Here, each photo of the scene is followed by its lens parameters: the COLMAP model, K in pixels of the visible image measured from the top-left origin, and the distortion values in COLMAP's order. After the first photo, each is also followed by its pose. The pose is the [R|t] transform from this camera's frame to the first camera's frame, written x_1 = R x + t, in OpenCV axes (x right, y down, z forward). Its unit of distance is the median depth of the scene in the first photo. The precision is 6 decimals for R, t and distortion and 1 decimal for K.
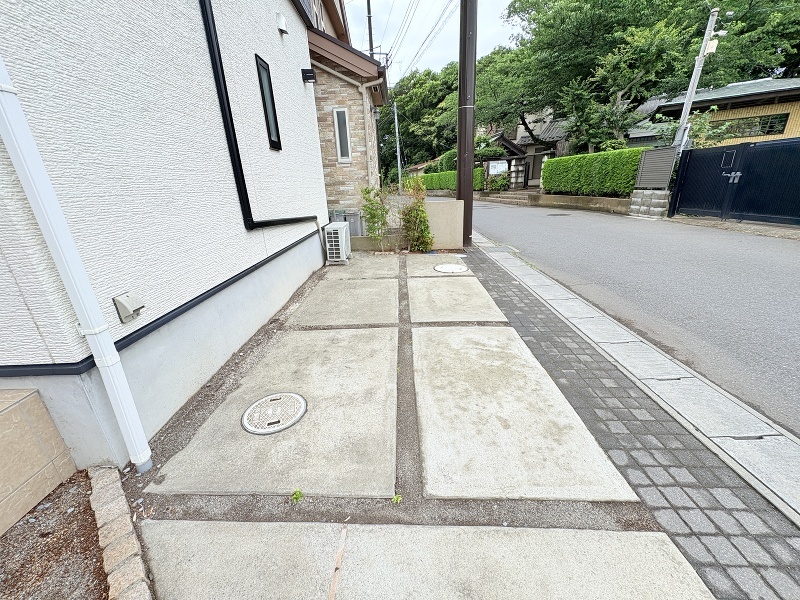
lens RADIAL K [[318.2, 0, 400.0], [0, 318.2, 300.0], [0, 0, 1]] dist [0.001602, -0.000009]
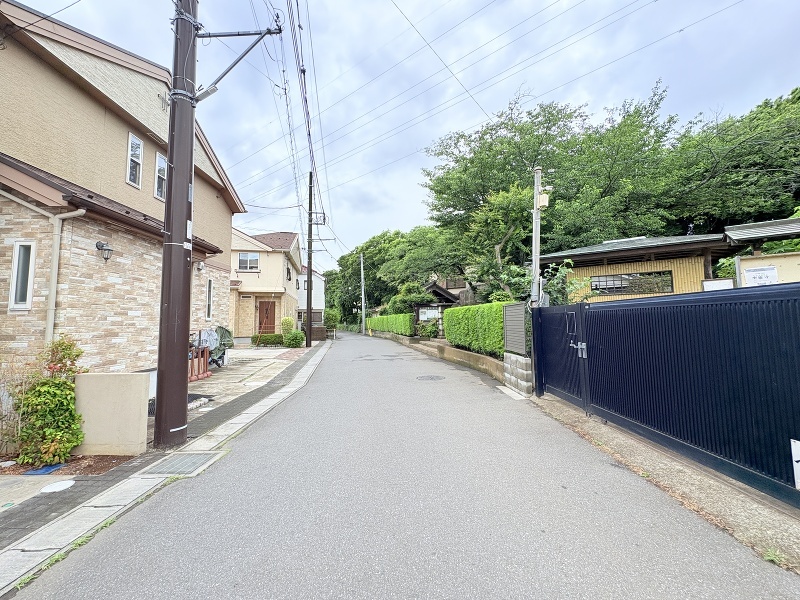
lens RADIAL K [[318.2, 0, 400.0], [0, 318.2, 300.0], [0, 0, 1]] dist [0.001602, -0.000009]
pose [[0.999475, 0.032299, 0.002396, 0.478381], [-0.028541, 0.913318, -0.406245, -0.143752], [-0.015310, 0.405964, 0.913761, 0.258454]]
